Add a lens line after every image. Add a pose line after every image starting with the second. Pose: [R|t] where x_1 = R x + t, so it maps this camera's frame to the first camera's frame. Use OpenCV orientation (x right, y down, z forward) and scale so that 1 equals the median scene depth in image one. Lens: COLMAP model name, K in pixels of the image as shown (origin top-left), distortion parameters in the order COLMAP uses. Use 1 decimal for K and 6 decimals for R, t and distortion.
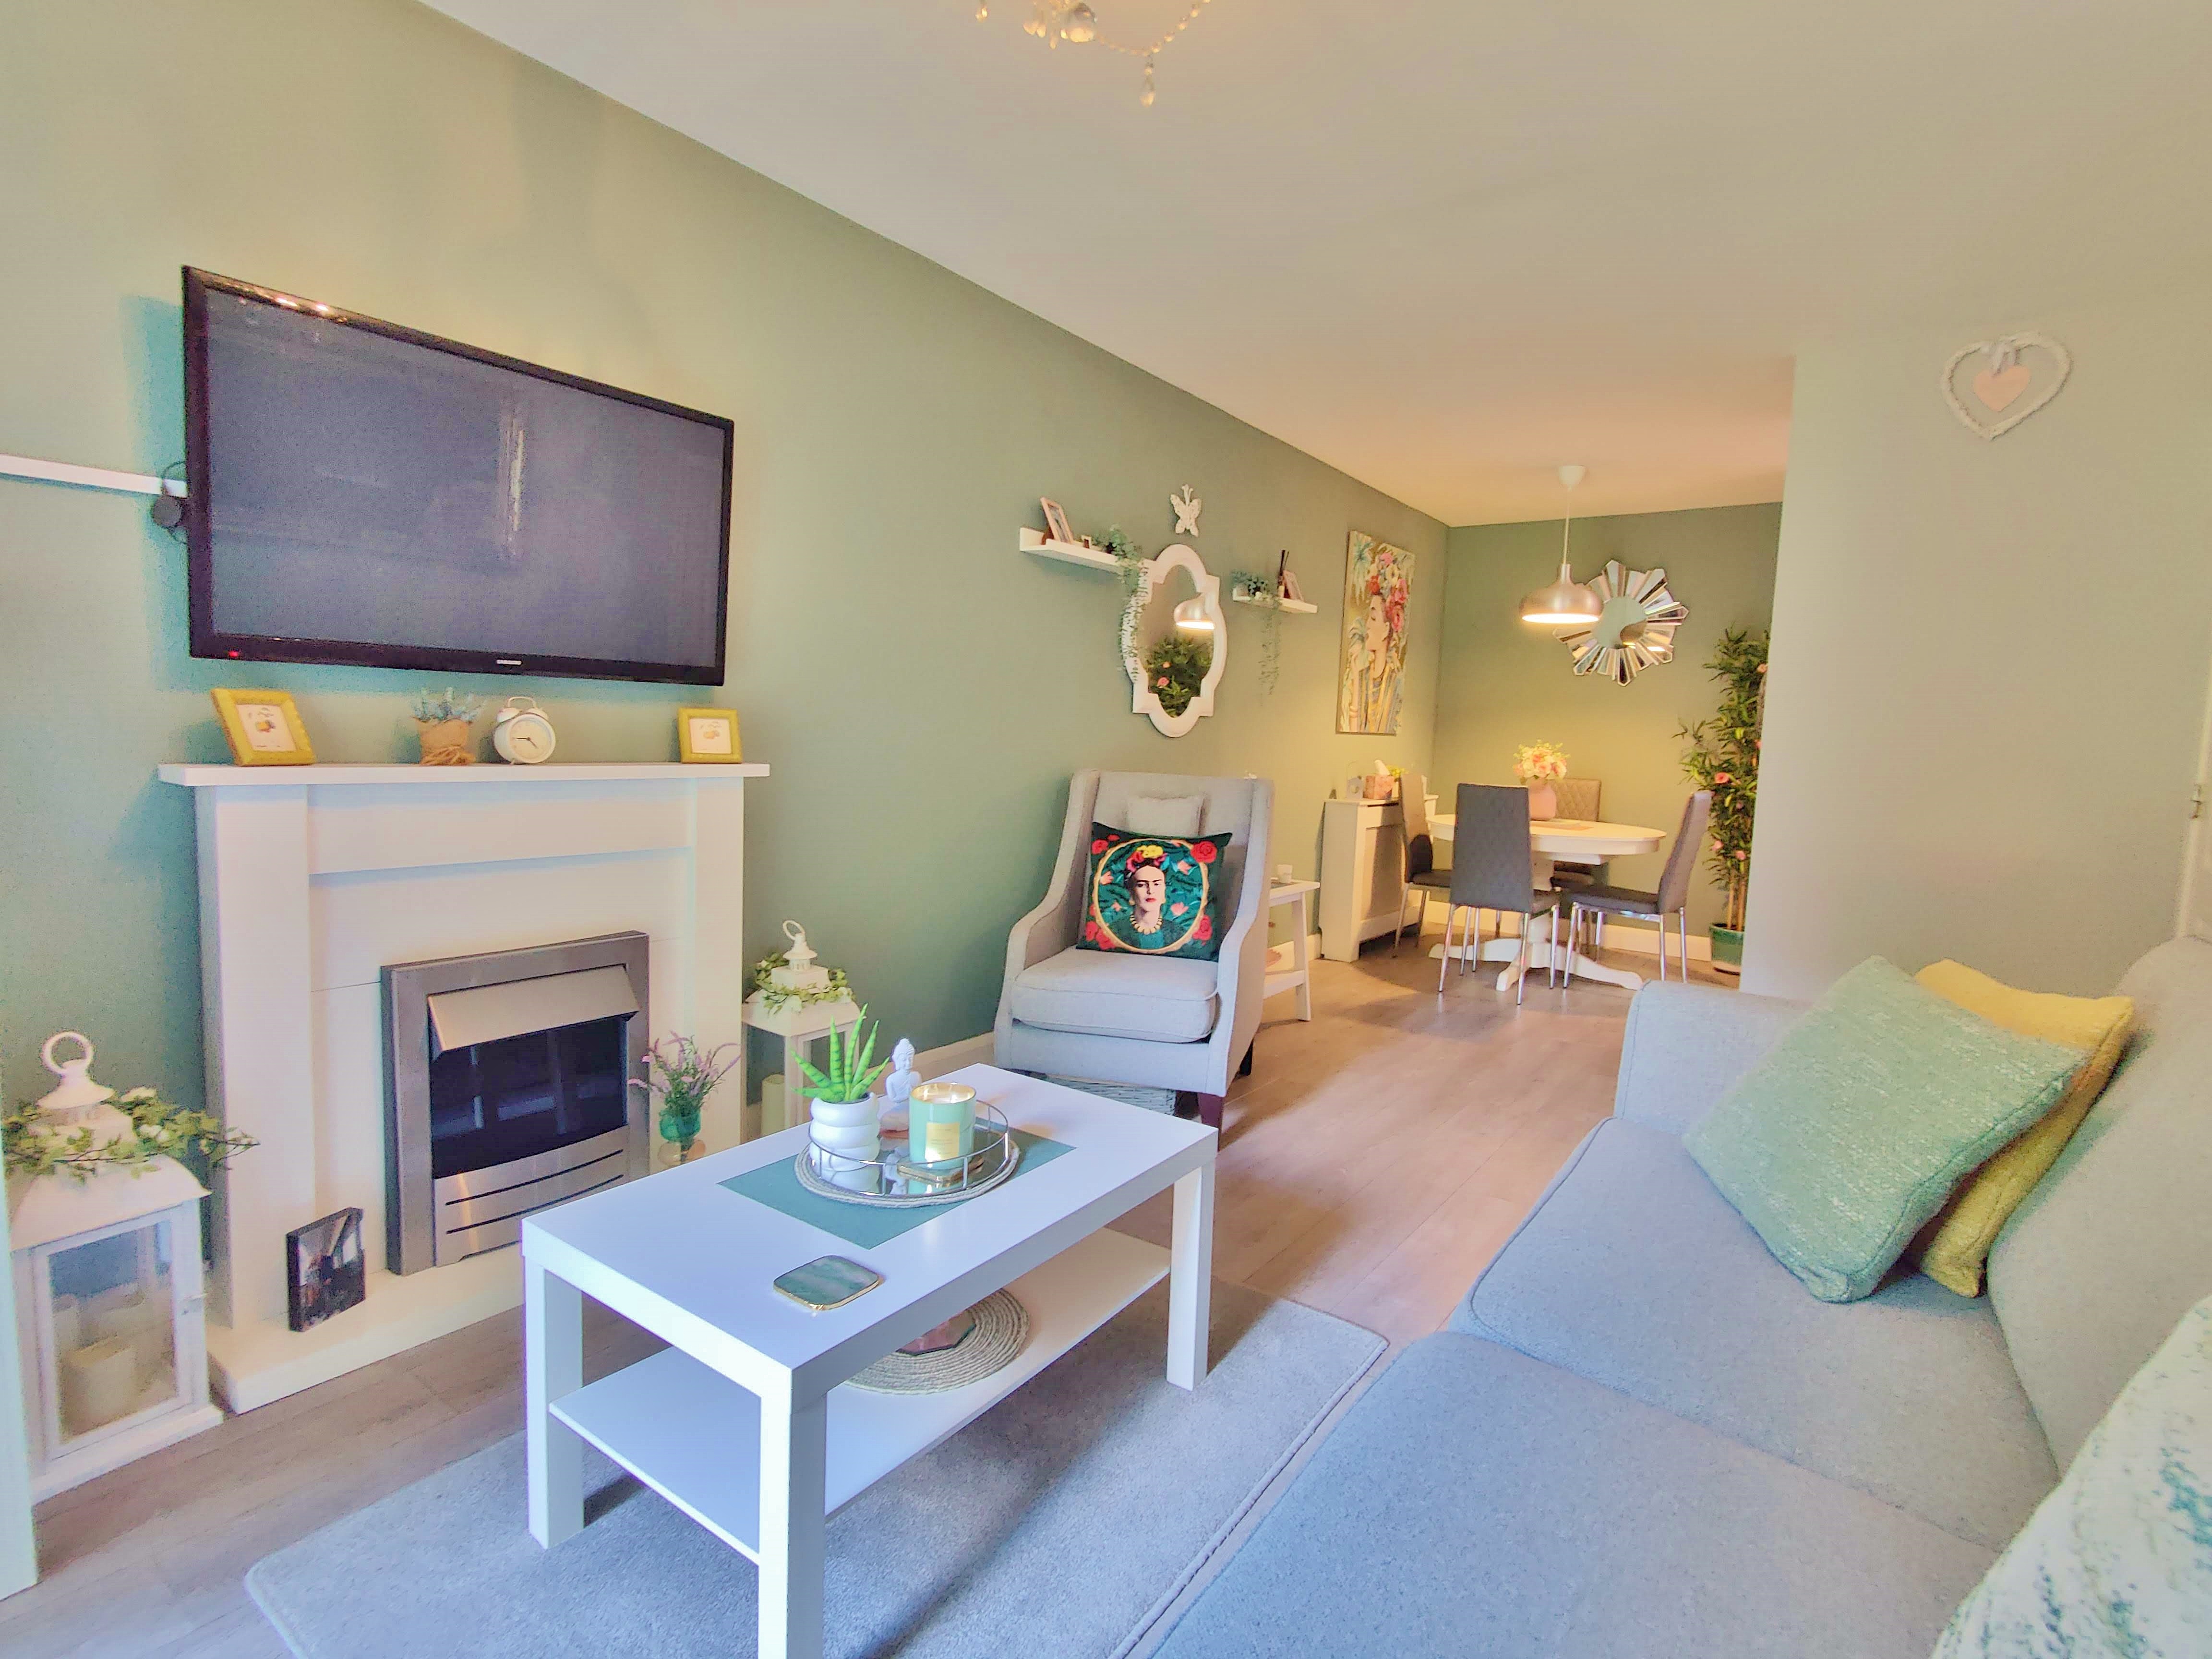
lens RADIAL K [[1095.0, 0, 1112.4], [0, 1095.0, 831.4], [0, 0, 1]] dist [0.001706, 0.002396]
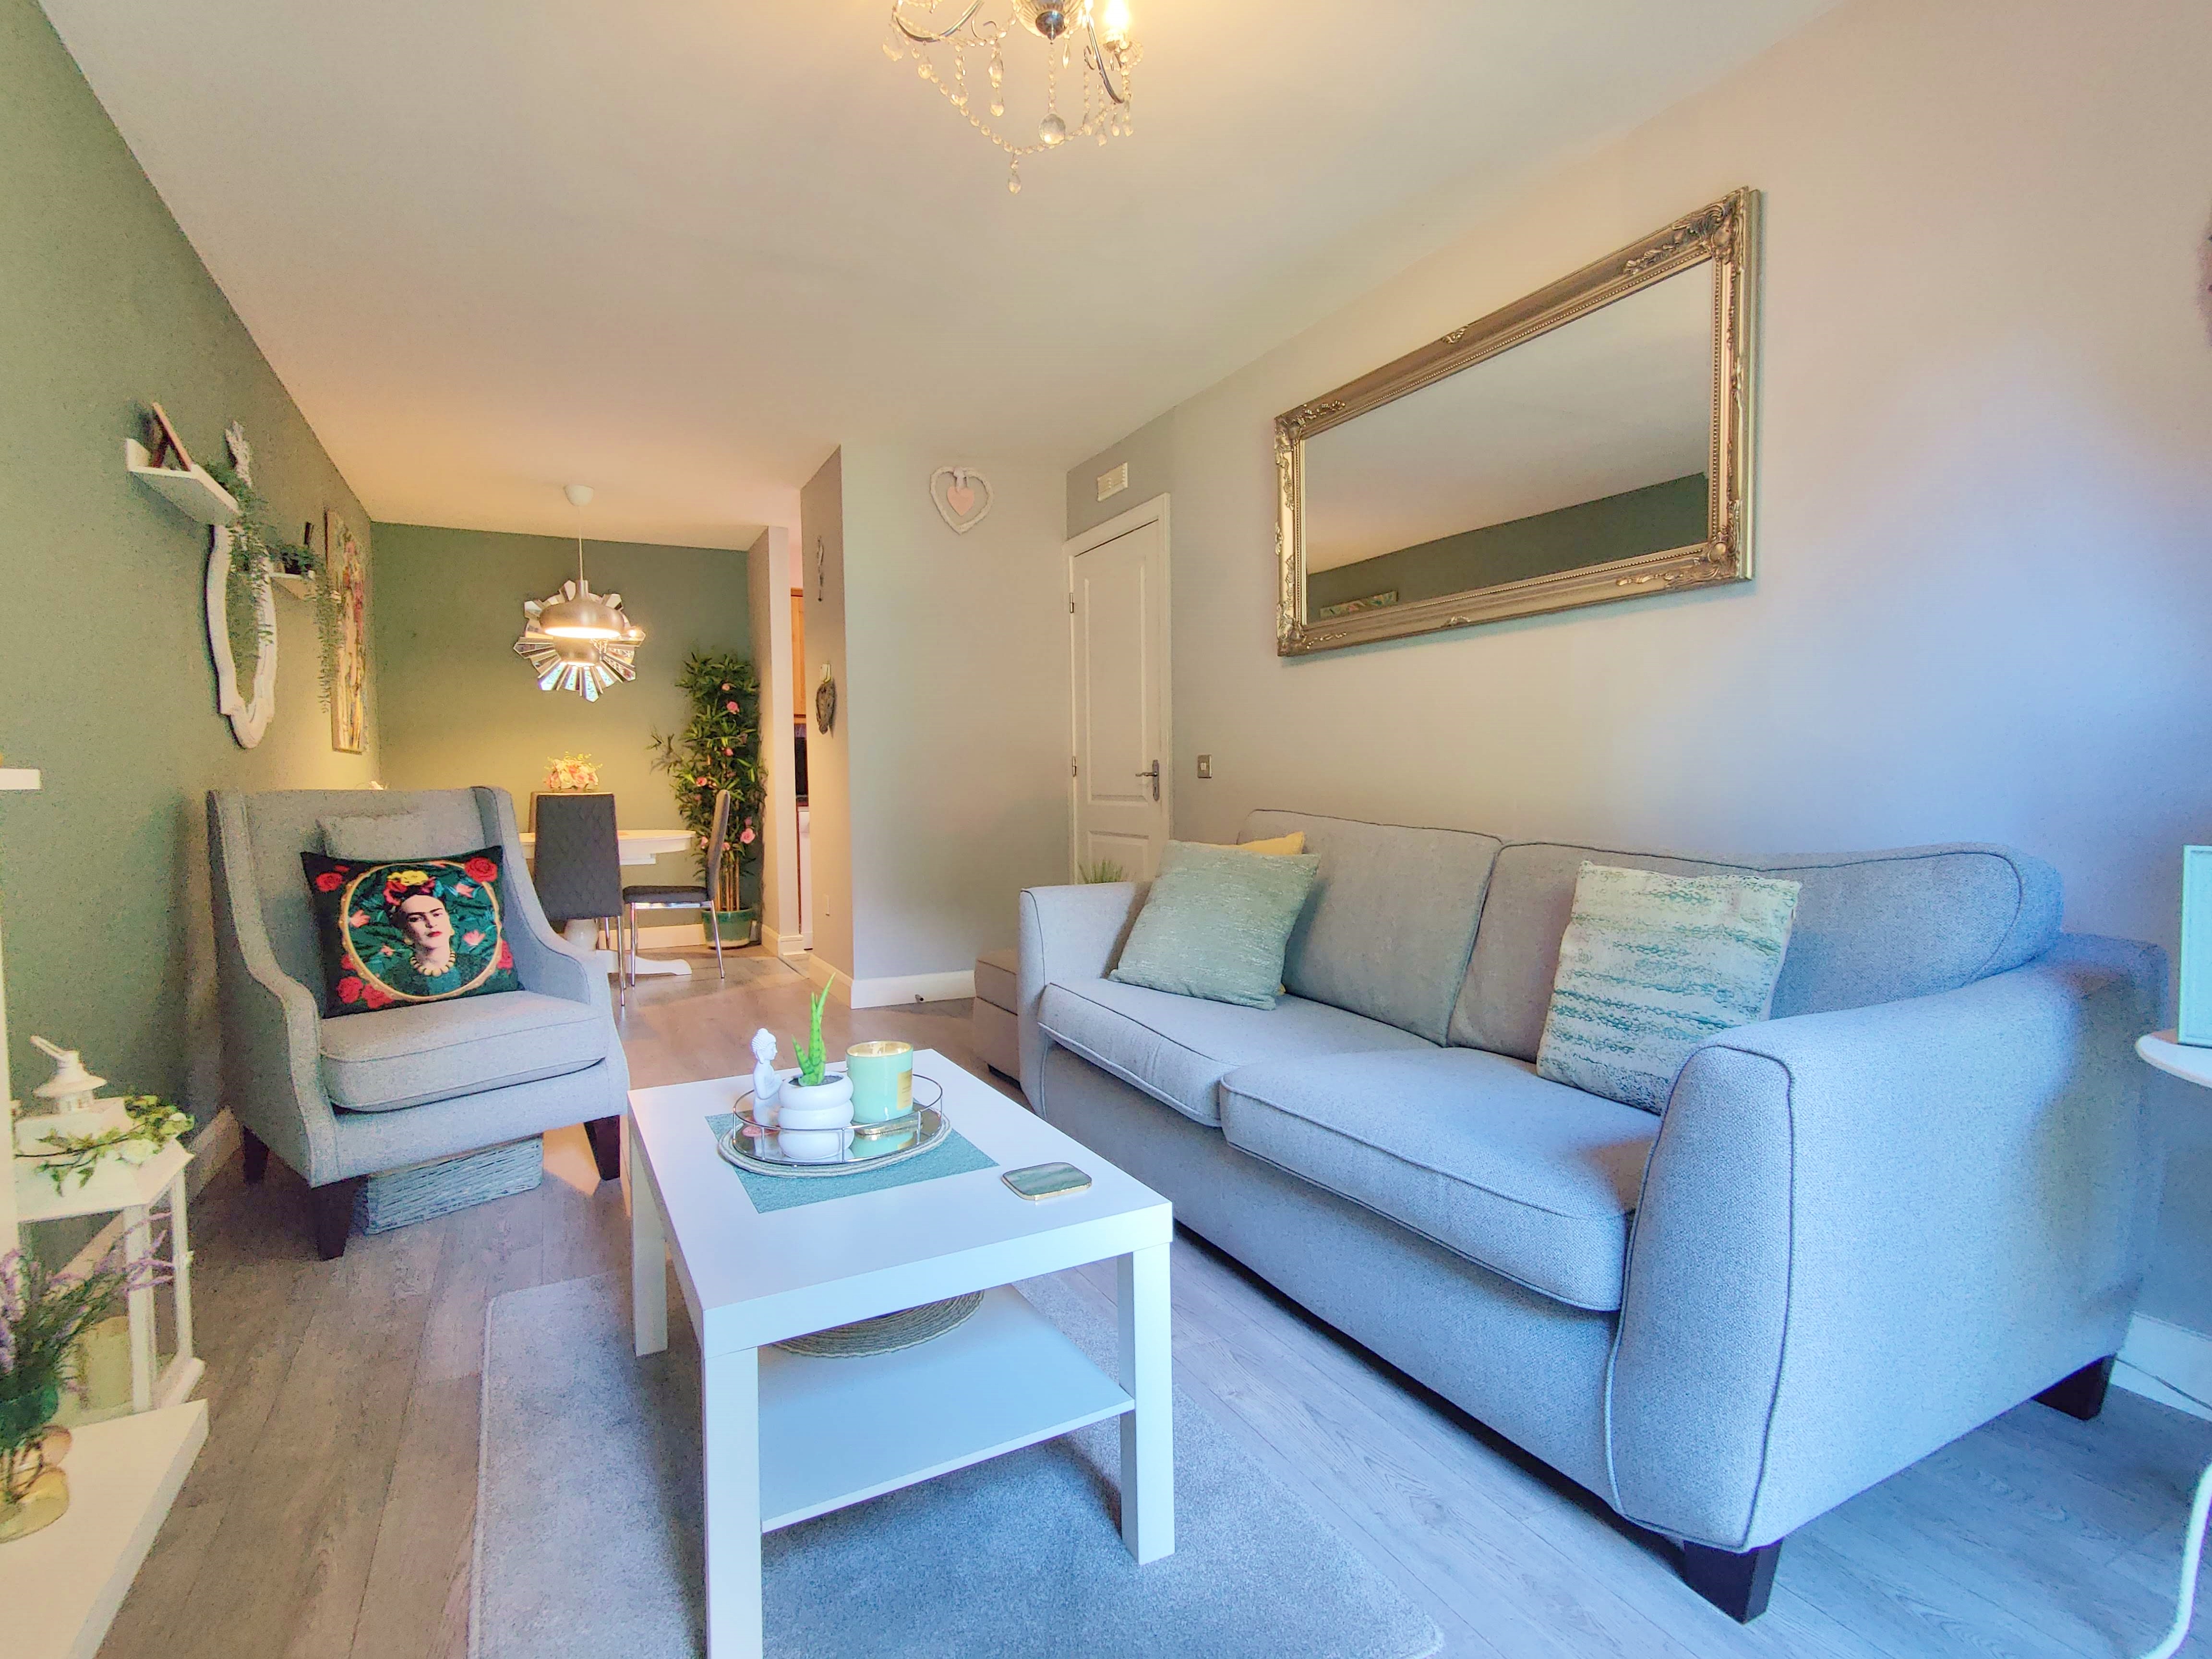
lens RADIAL K [[1095.0, 0, 1119.1], [0, 1095.0, 825.9], [0, 0, 1]] dist [0.001706, 0.002396]
pose [[0.437898, -0.082699, 0.895213, -0.466420], [0.116050, 0.992629, 0.034931, 0.012808], [-0.891503, 0.088593, 0.444267, 0.168382]]
